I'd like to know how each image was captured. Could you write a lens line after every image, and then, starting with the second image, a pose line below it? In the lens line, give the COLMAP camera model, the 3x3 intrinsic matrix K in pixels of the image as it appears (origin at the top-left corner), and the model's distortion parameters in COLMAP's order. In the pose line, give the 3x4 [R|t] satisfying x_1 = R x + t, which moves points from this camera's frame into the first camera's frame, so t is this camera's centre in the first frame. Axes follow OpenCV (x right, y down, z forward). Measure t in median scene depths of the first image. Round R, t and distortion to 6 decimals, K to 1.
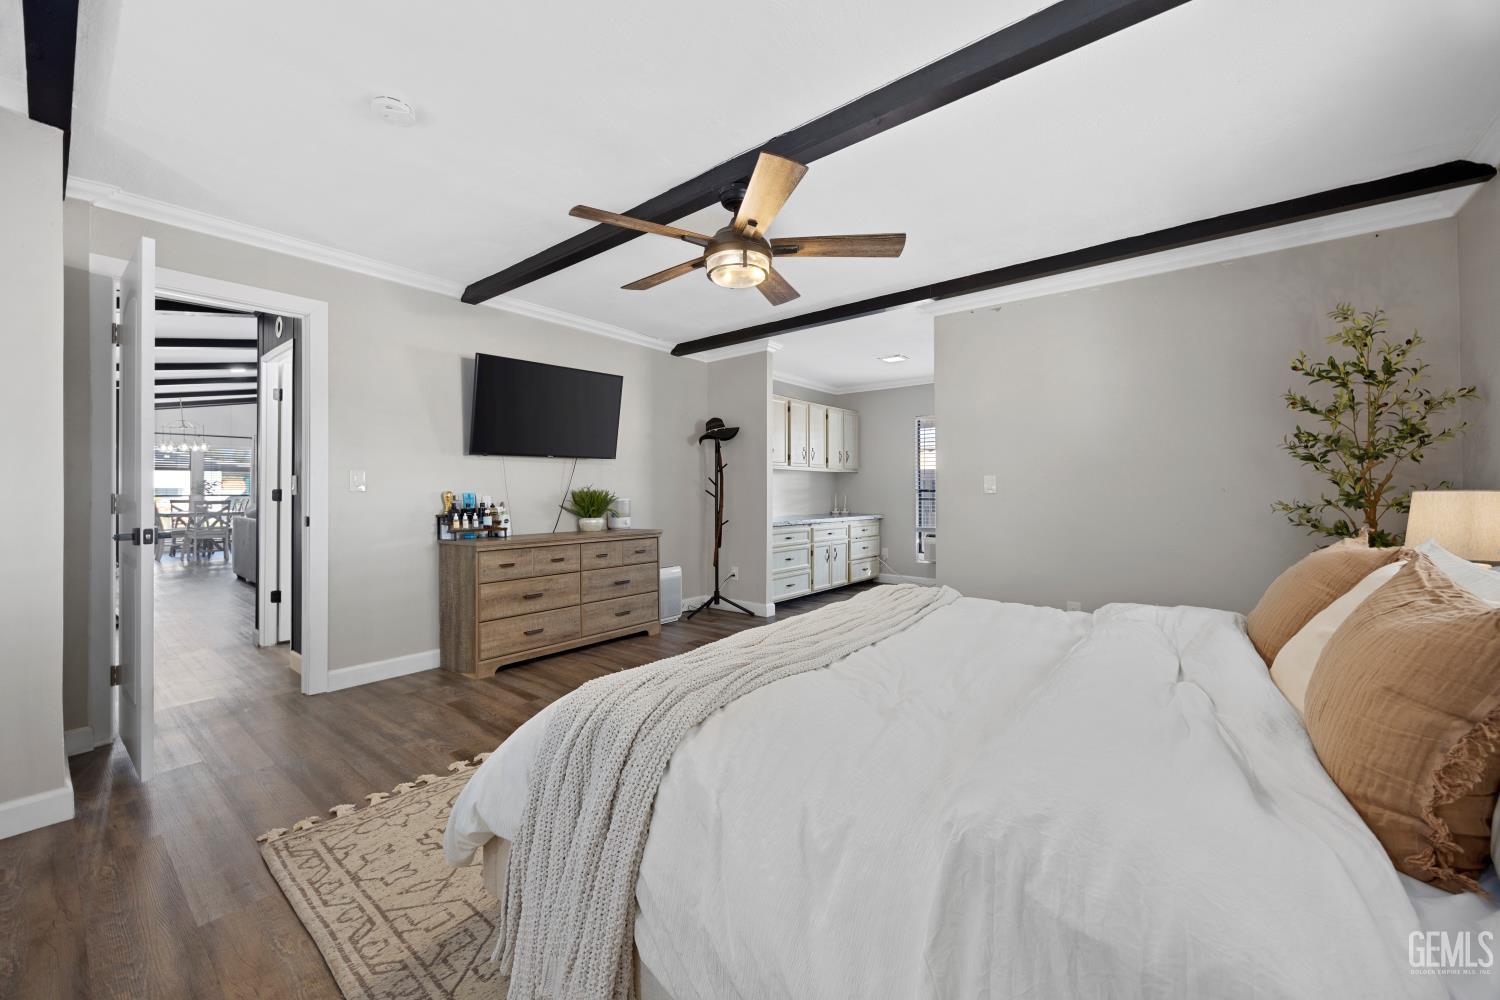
lens RADIAL K [[579.7, 0, 747.9], [0, 579.7, 492.7], [0, 0, 1]] dist [-0.000105, -0.000028]
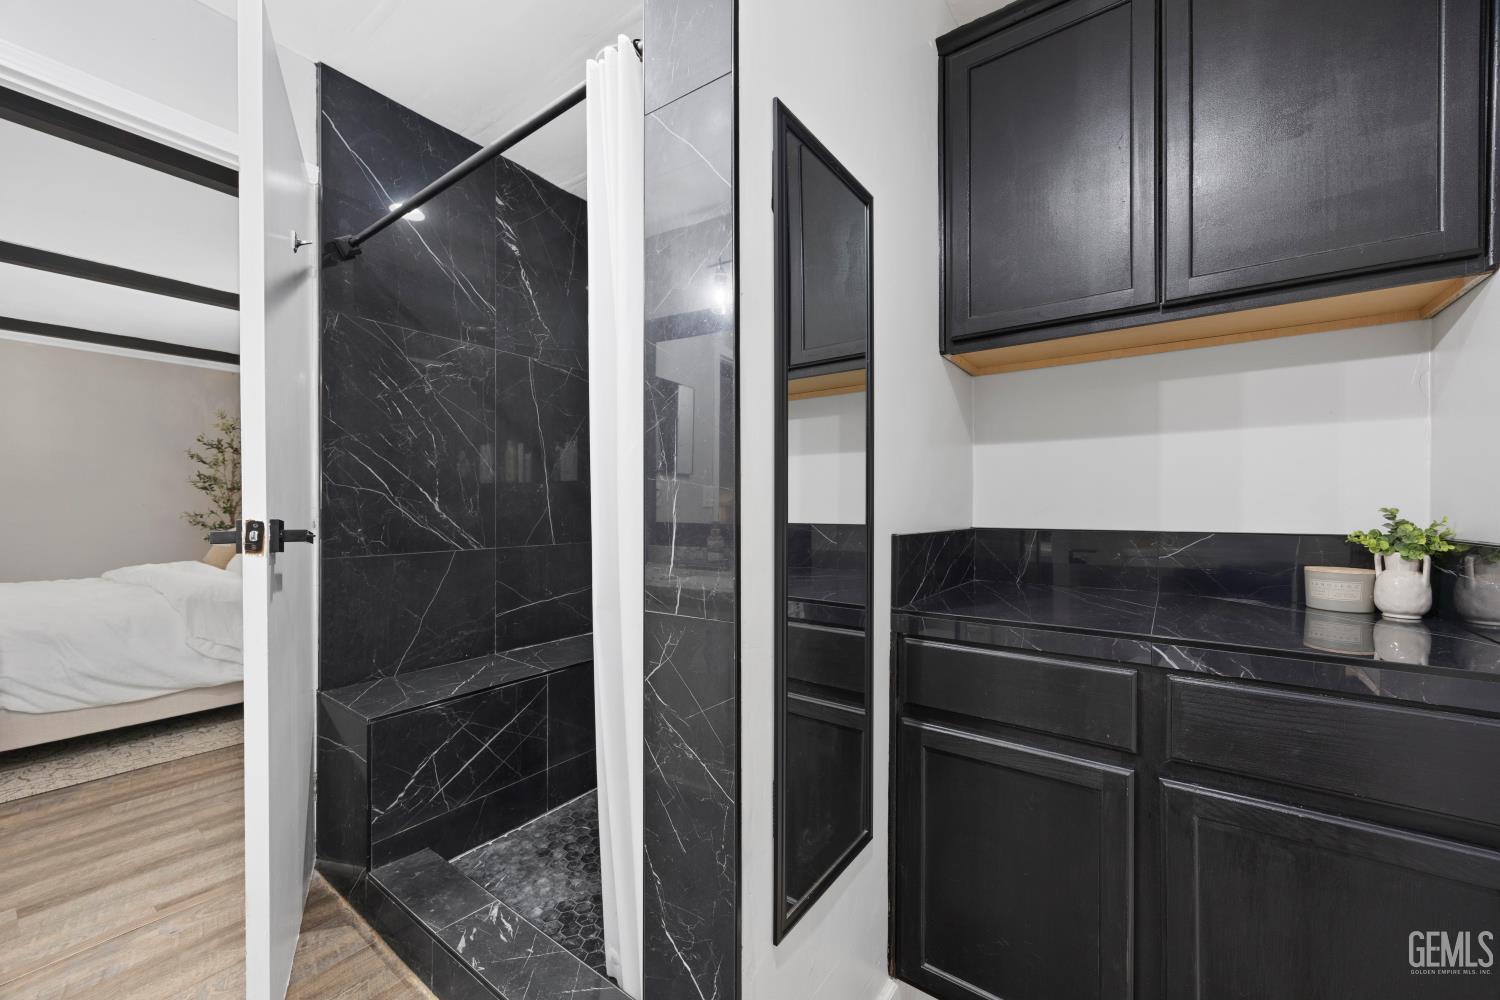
lens RADIAL K [[579.7, 0, 749.8], [0, 579.7, 502.5], [0, 0, 1]] dist [-0.000105, -0.000028]
pose [[-0.051003, 0.005345, 0.998684, -0.669153], [0.000678, 0.999986, -0.005318, -0.001851], [-0.998698, 0.000406, -0.051006, -0.448838]]
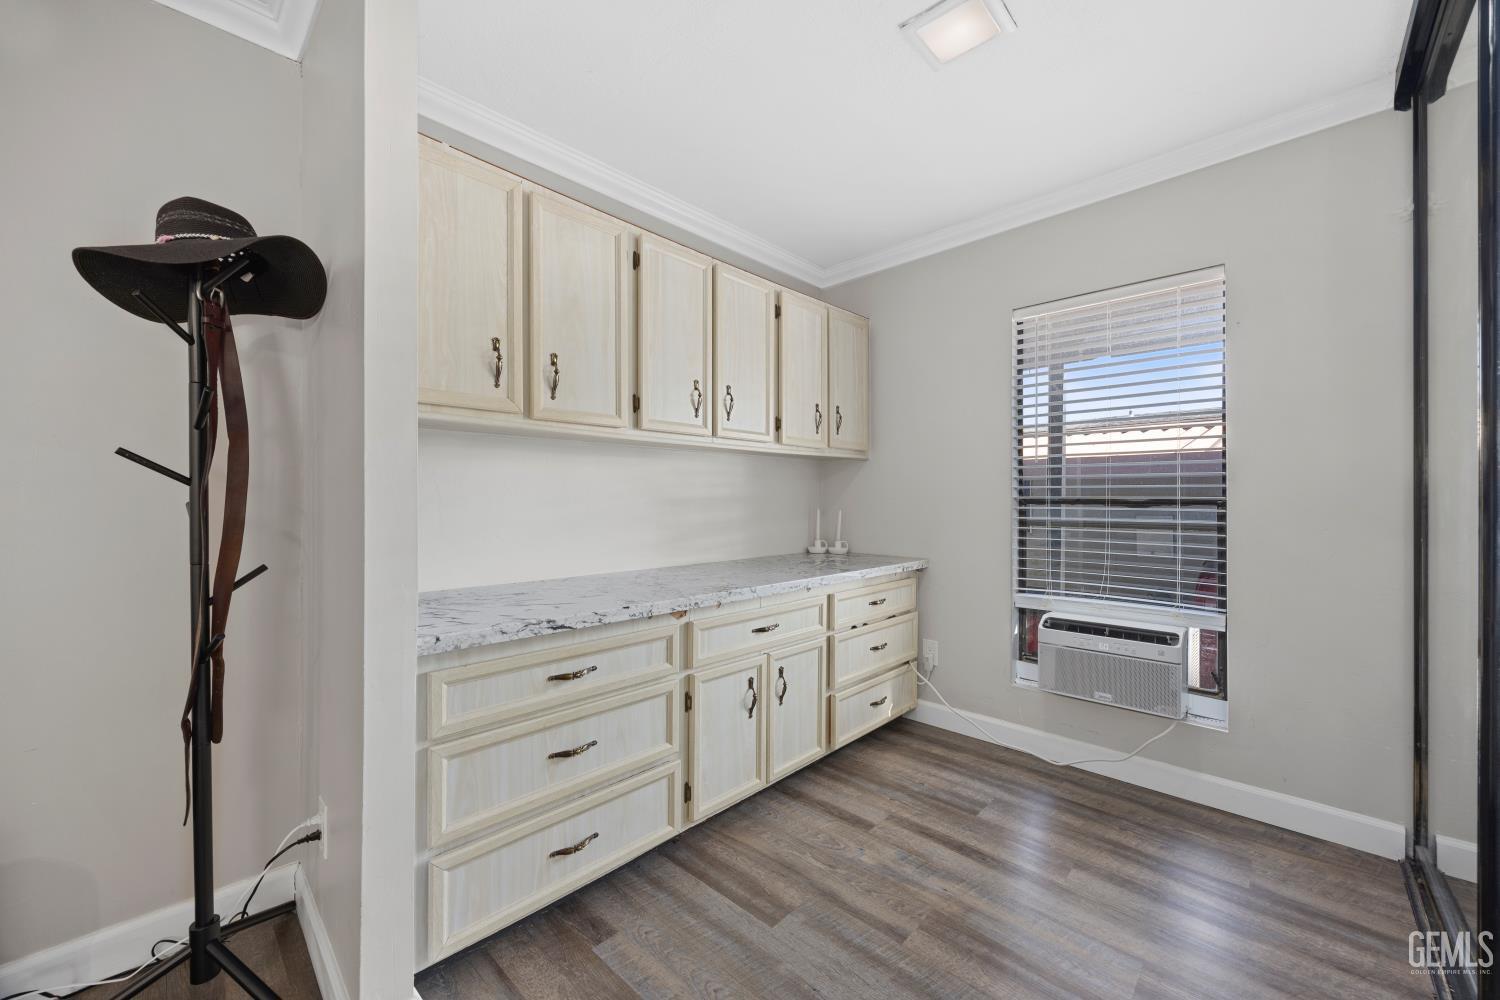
lens RADIAL K [[579.7, 0, 750.6], [0, 579.7, 495.8], [0, 0, 1]] dist [-0.000105, -0.000028]
pose [[0.996286, 0.001909, -0.086083, 0.165100], [-0.002210, 0.999992, -0.003401, -0.006464], [0.086076, 0.003579, 0.996282, 0.664816]]
